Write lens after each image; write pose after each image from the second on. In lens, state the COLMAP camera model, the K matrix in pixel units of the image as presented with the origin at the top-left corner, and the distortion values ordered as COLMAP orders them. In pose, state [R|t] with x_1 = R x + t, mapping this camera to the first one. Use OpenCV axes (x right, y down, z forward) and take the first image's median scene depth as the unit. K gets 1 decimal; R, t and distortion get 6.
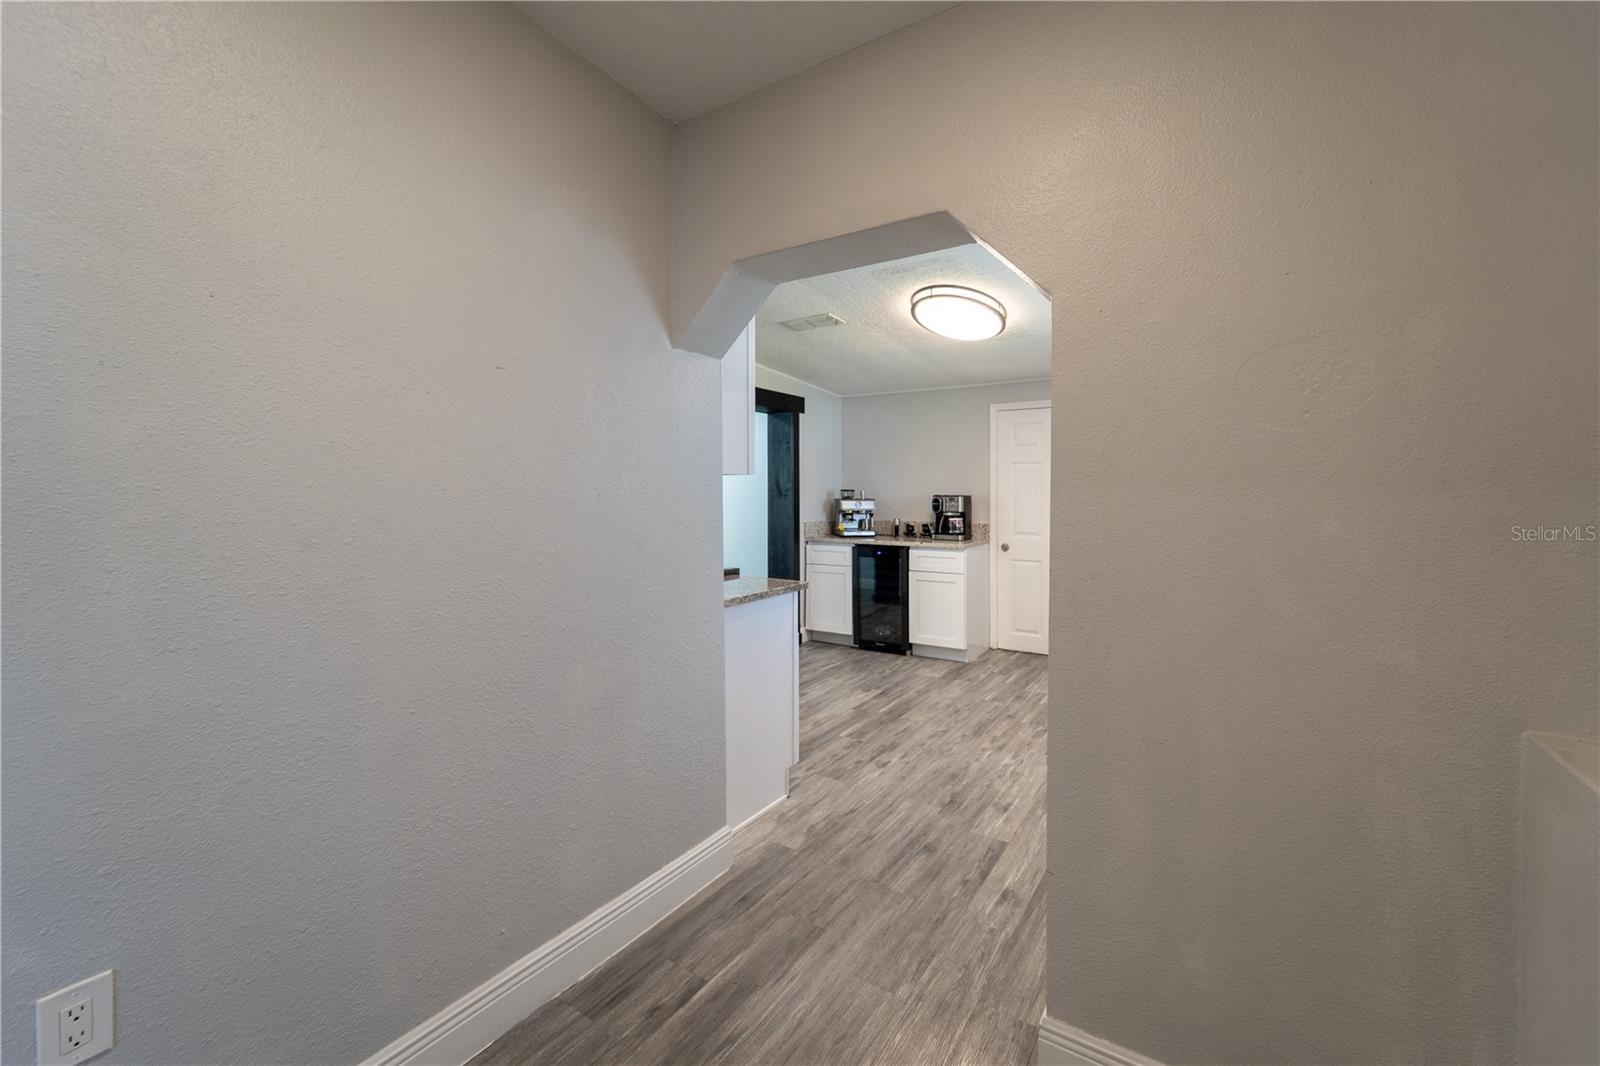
lens RADIAL K [[650.1, 0, 771.6], [0, 650.1, 502.1], [0, 0, 1]] dist [0.001585, -0.000249]
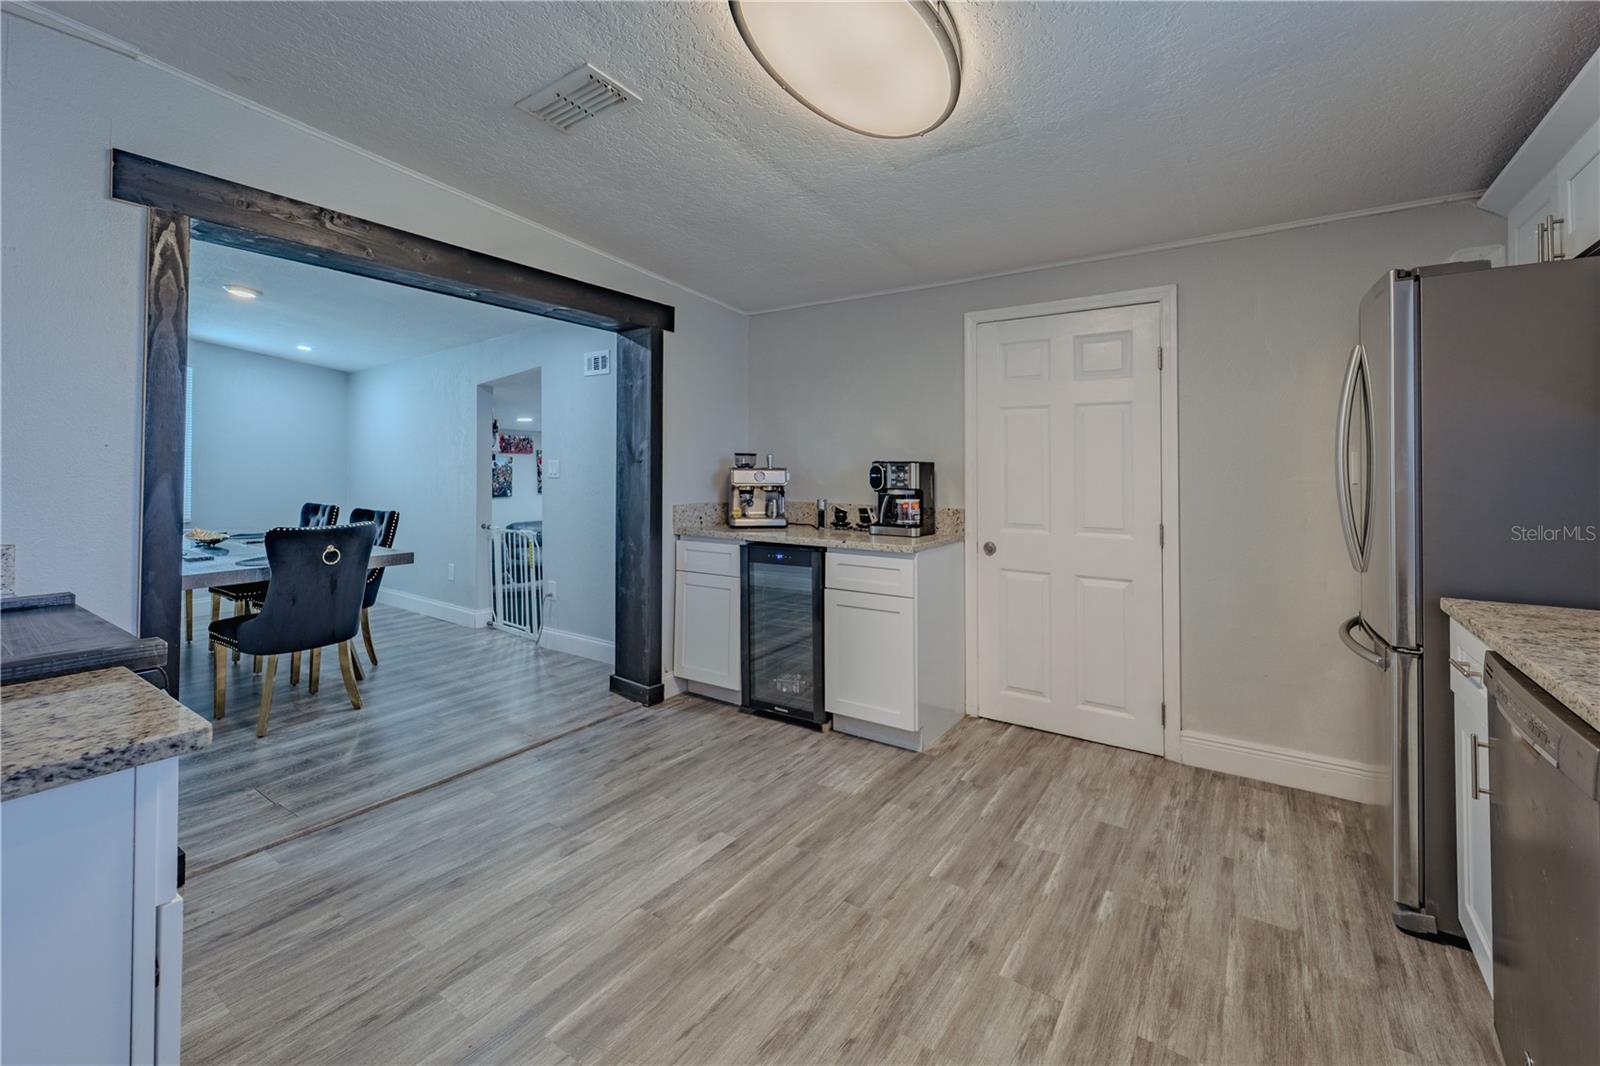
lens RADIAL K [[666.8, 0, 778.7], [0, 666.8, 458.5], [0, 0, 1]] dist [0.000363, -0.000069]
pose [[0.999973, 0.005812, -0.004516, 0.169599], [-0.005950, 0.999492, -0.031309, 0.006917], [0.004332, 0.031335, 0.999500, 0.387569]]
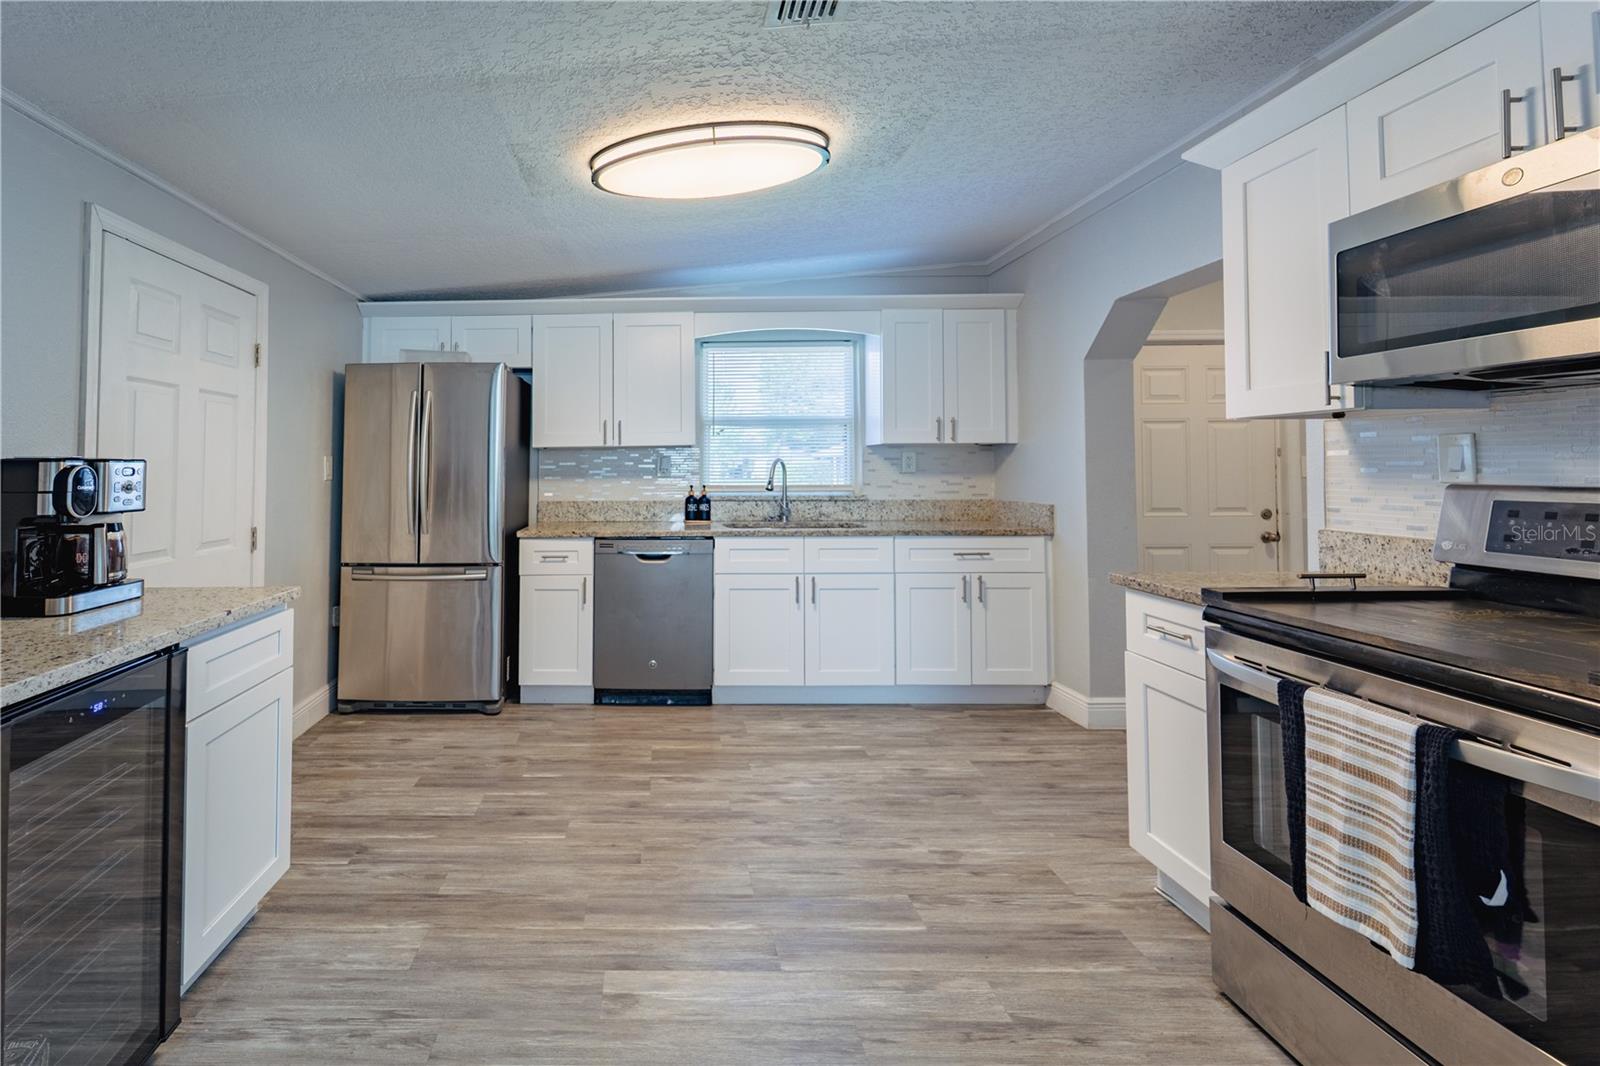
lens RADIAL K [[695.9, 0, 656.5], [0, 695.9, 459.8], [0, 0, 1]] dist [0.000498, -0.000019]
pose [[-0.576197, 0.013846, 0.817194, -0.147288], [0.020187, 0.999793, -0.002706, -0.002123], [-0.817062, 0.014938, -0.576357, 0.996484]]
